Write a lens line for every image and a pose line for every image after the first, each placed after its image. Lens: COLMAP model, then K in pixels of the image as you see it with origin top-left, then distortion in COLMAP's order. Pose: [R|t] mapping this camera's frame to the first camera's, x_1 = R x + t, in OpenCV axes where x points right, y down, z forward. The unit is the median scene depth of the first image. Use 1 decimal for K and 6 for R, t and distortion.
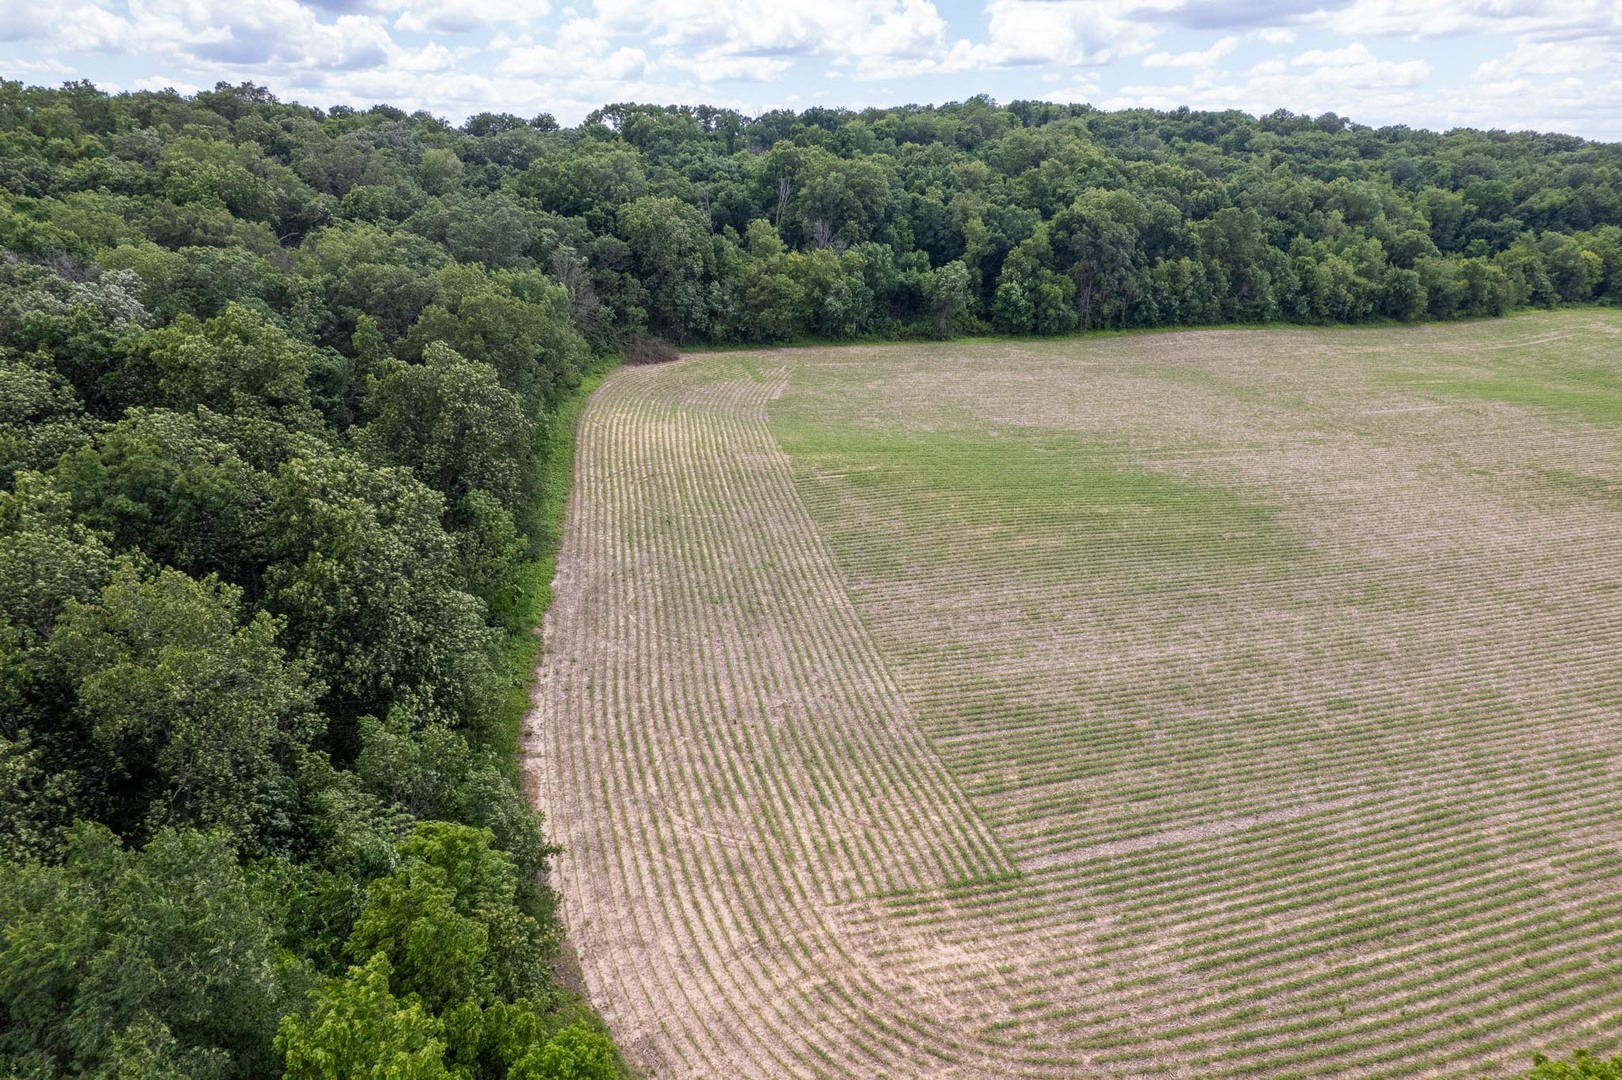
lens RADIAL K [[1039.7, 0, 817.1], [0, 1039.7, 543.9], [0, 0, 1]] dist [-0.075027, 0.062901]
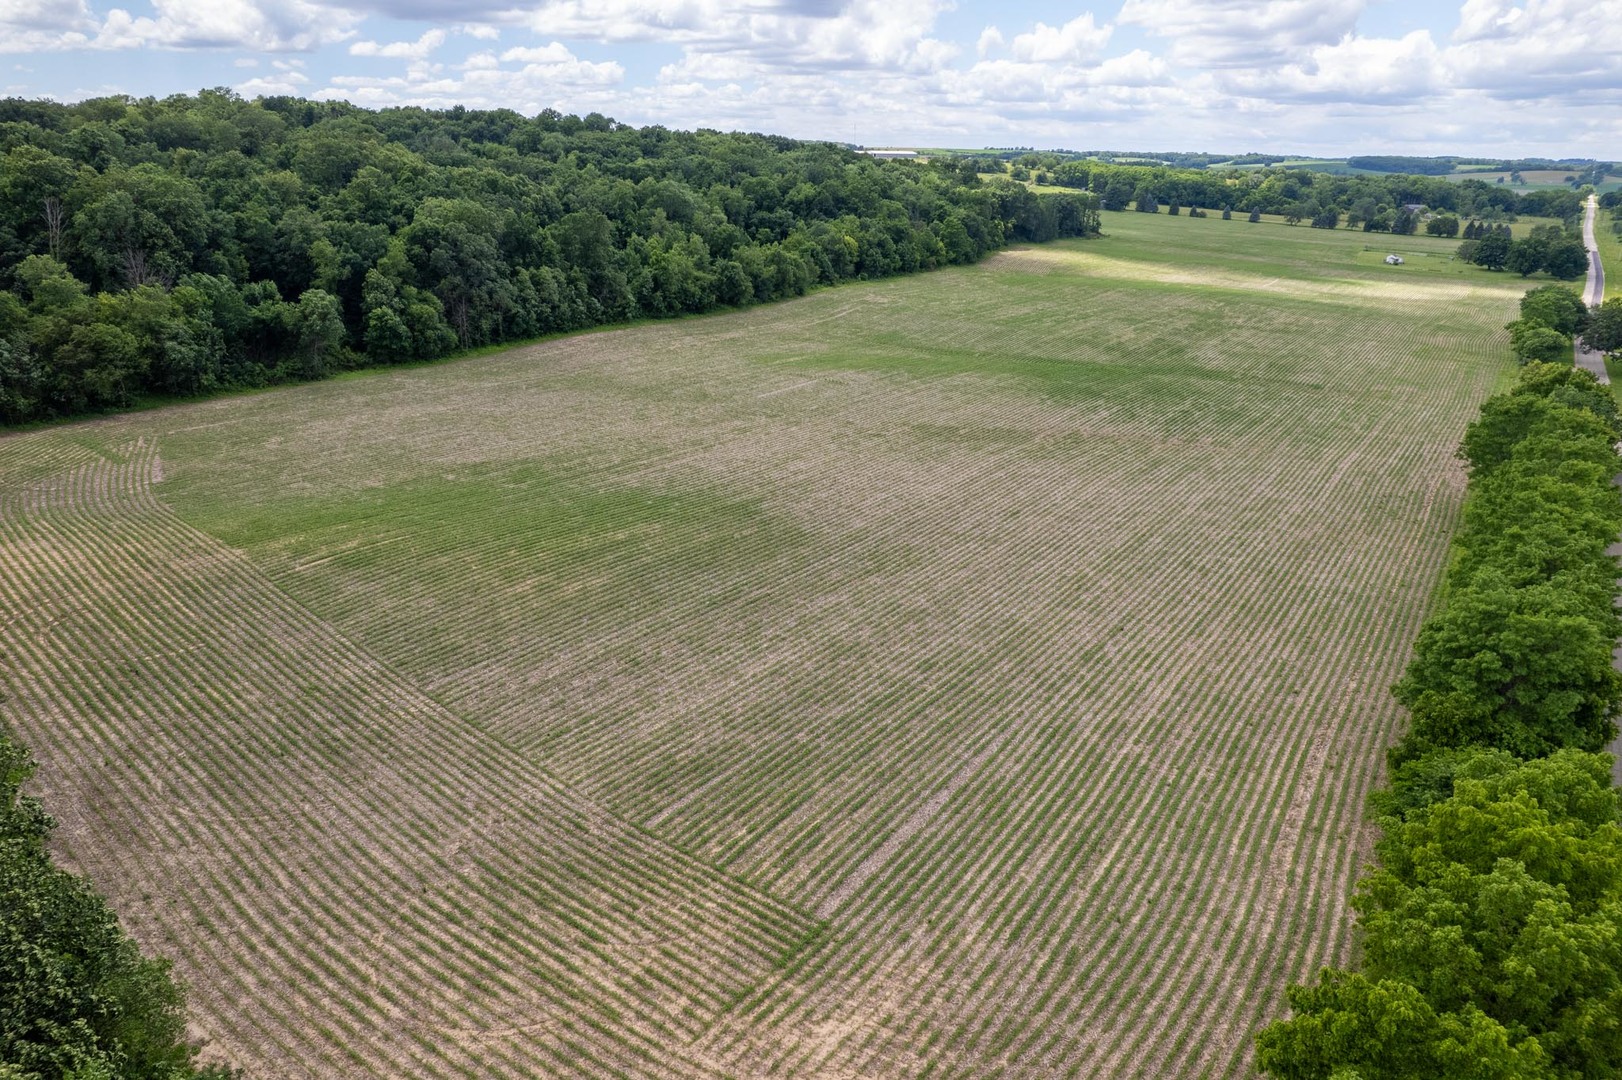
lens RADIAL K [[1060.7, 0, 816.1], [0, 1060.7, 541.2], [0, 0, 1]] dist [-0.068493, 0.054284]
pose [[0.786467, -0.209048, 0.581178, -0.182735], [0.211338, 0.975262, 0.064810, -0.061233], [-0.580349, 0.071854, 0.811191, 0.086730]]
